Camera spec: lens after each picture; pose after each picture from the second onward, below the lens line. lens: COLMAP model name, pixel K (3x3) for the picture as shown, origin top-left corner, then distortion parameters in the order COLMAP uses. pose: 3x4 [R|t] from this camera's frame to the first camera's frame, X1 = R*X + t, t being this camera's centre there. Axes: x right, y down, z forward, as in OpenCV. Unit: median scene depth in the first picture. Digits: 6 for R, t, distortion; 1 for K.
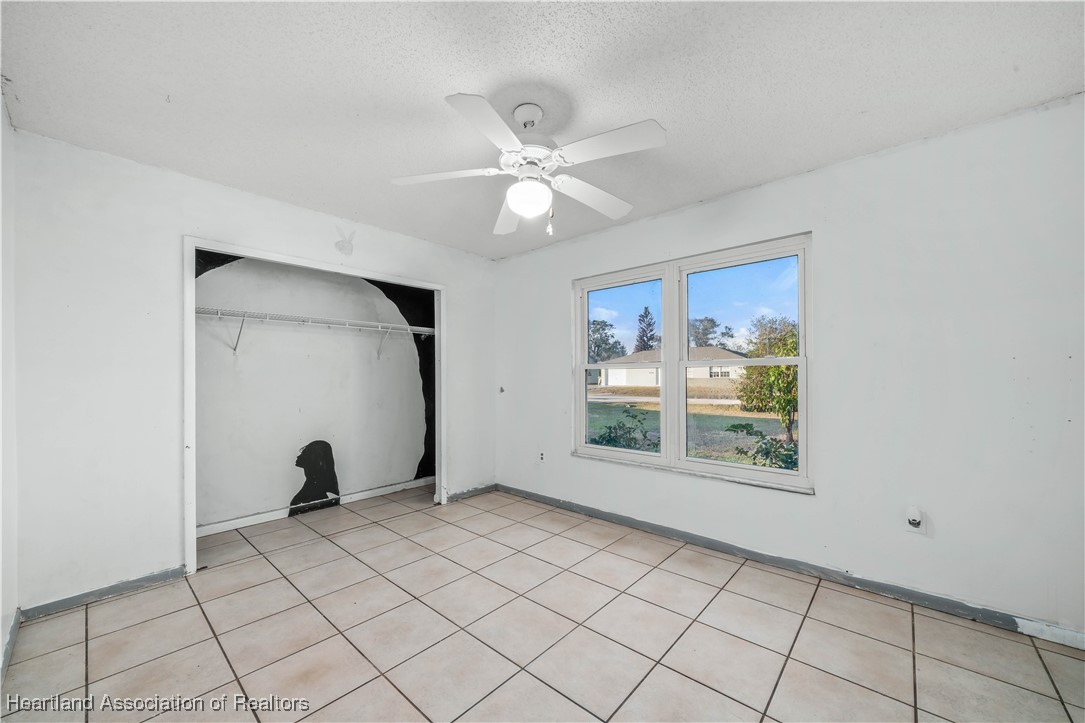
lens RADIAL K [[410.5, 0, 515.7], [0, 410.5, 372.4], [0, 0, 1]] dist [-0.001997, -0.000711]
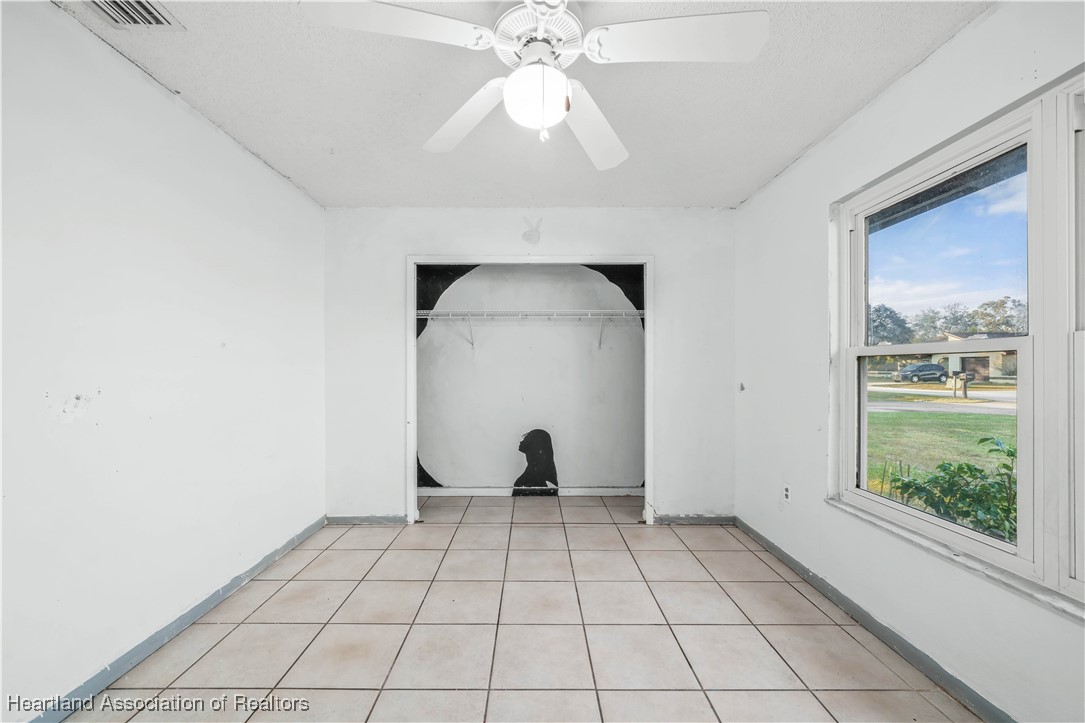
lens RADIAL K [[410.5, 0, 540.8], [0, 410.5, 366.8], [0, 0, 1]] dist [-0.001997, -0.000711]
pose [[0.690124, 0.001626, -0.723689, 0.278012], [0.003651, 0.999977, 0.005728, 0.002363], [0.723682, -0.006595, 0.690102, 0.295477]]
